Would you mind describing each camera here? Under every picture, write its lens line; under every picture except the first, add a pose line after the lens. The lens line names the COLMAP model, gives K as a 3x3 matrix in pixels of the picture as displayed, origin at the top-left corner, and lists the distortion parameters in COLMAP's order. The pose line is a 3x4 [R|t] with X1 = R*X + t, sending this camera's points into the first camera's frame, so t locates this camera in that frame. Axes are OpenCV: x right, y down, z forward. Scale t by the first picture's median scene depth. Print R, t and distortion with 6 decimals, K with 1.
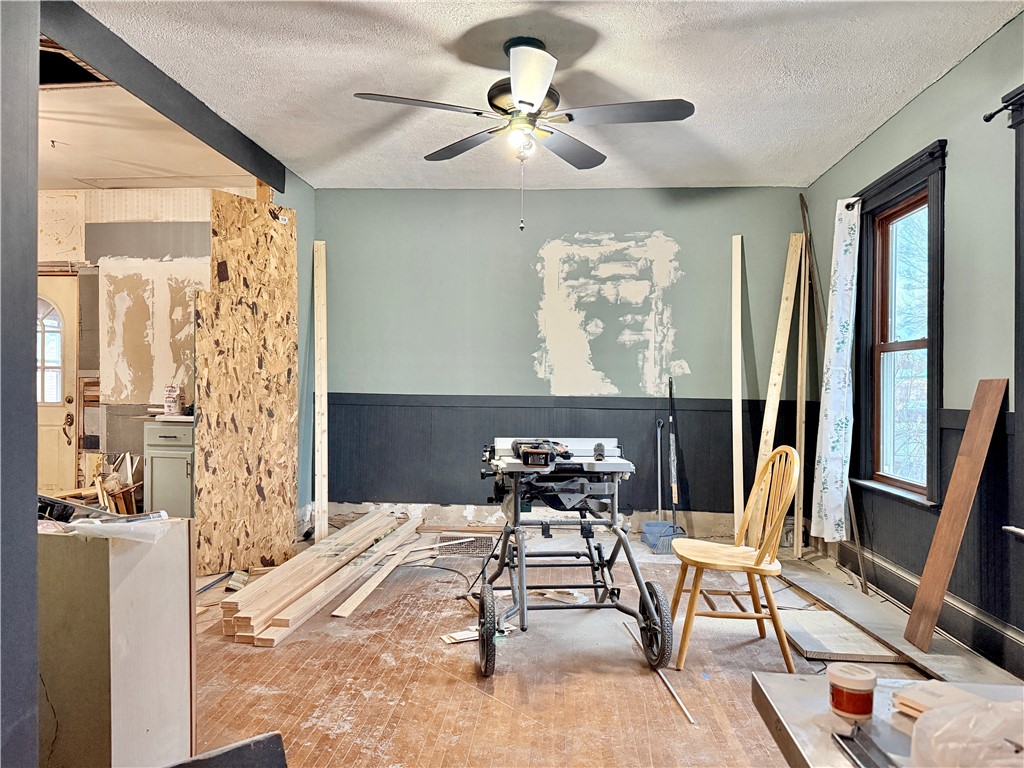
lens RADIAL K [[720.5, 0, 508.0], [0, 720.5, 388.1], [0, 0, 1]] dist [0.056200, -0.060968]
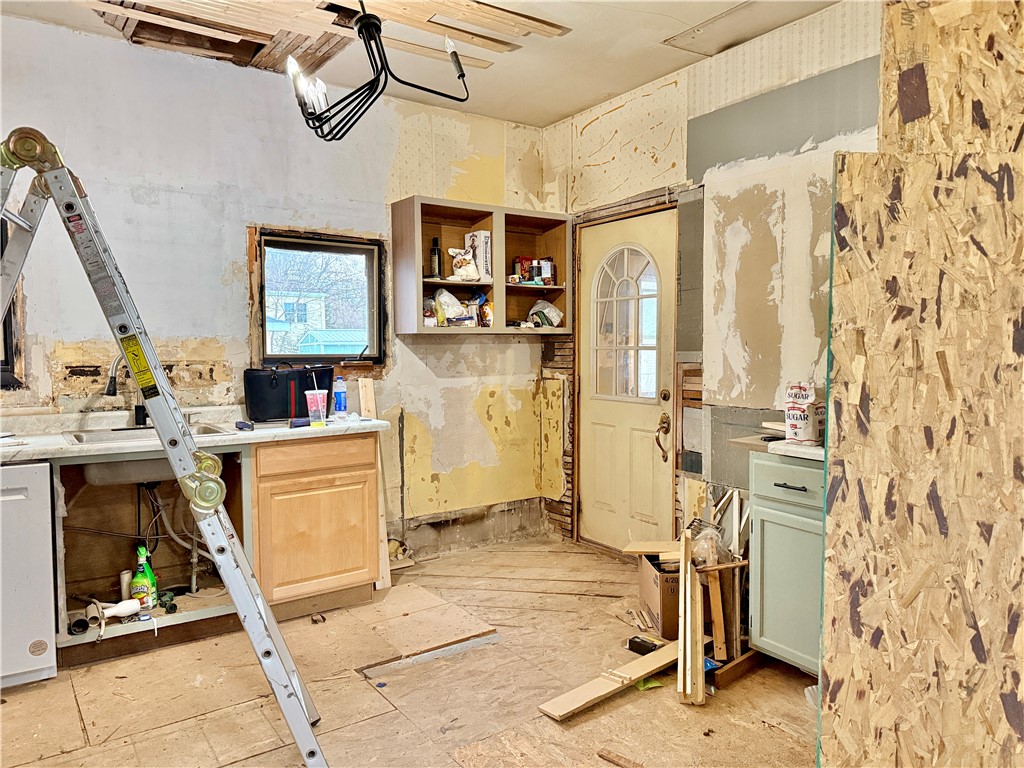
lens RADIAL K [[720.5, 0, 508.0], [0, 720.5, 388.1], [0, 0, 1]] dist [0.056200, -0.060968]
pose [[0.636262, 0.032691, -0.770780, -0.229523], [0.004216, 0.998940, 0.045848, -0.027718], [0.771461, -0.032421, 0.635450, 0.591185]]
